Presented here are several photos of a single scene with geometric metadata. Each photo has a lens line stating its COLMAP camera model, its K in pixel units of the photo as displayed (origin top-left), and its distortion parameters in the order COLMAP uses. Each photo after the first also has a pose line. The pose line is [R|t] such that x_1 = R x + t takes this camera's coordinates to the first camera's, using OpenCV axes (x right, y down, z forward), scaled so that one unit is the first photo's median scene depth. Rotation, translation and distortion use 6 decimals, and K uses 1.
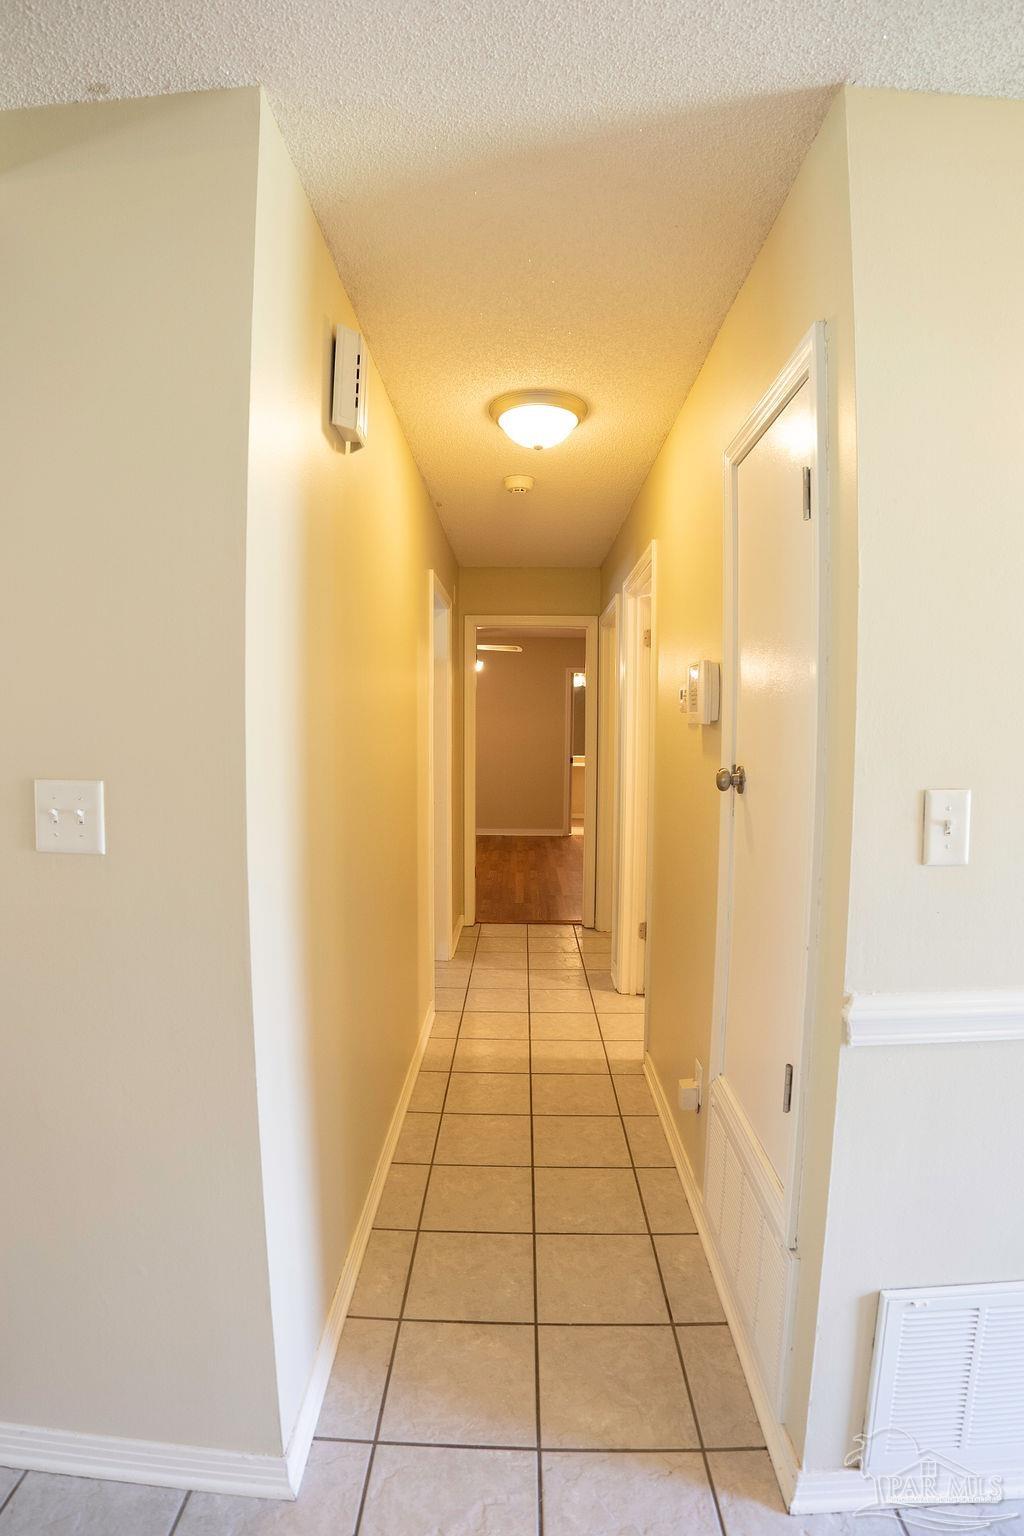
lens RADIAL K [[737.4, 0, 512.1], [0, 737.4, 764.1], [0, 0, 1]] dist [-0.110987, 0.020171]
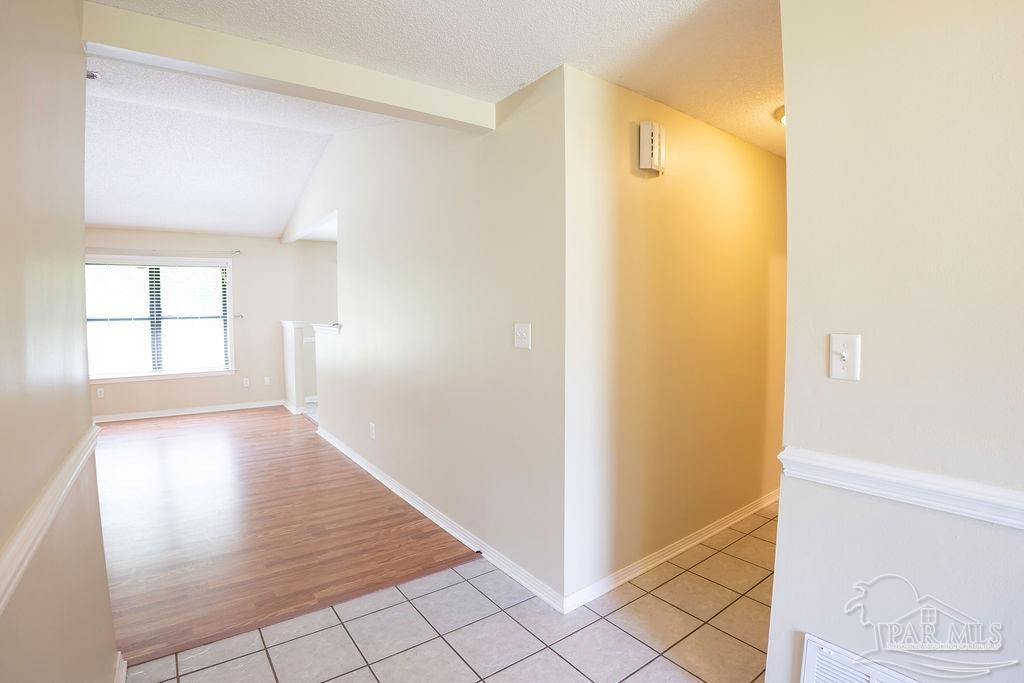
lens RADIAL K [[491.6, 0, 511.6], [0, 491.6, 336.9], [0, 0, 1]] dist [-0.110987, 0.020171]
pose [[0.607982, 0.030641, -0.793359, 0.994356], [-0.035611, 0.999302, 0.011305, 0.057064], [0.793151, 0.021379, 0.608649, -0.291860]]
